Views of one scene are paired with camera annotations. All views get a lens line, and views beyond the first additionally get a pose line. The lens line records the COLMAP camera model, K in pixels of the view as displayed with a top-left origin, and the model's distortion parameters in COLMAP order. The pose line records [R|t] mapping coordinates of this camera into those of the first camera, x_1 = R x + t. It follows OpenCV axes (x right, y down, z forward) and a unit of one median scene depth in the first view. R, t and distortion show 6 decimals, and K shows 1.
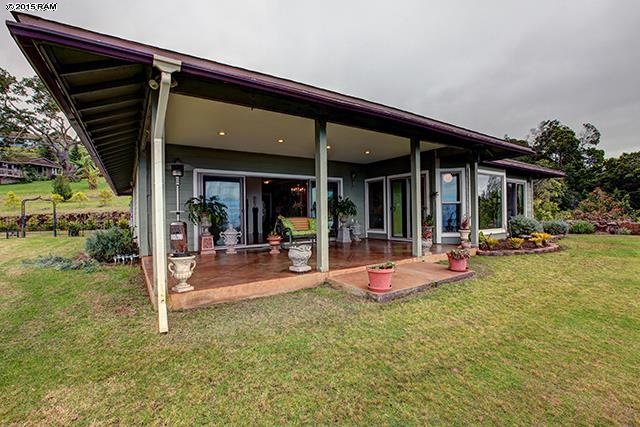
lens RADIAL K [[292.1, 0, 319.7], [0, 292.1, 213.2], [0, 0, 1]] dist [-0.001918, 0.000375]
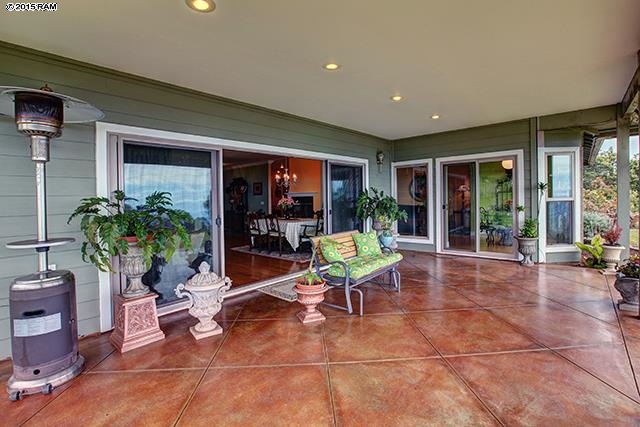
lens RADIAL K [[292.1, 0, 328.6], [0, 292.1, 196.0], [0, 0, 1]] dist [-0.001918, 0.000375]
pose [[0.963453, -0.009352, 0.267715, -0.226905], [0.013272, 0.999830, -0.012837, -0.043480], [-0.267550, 0.015921, 0.963413, 0.516064]]
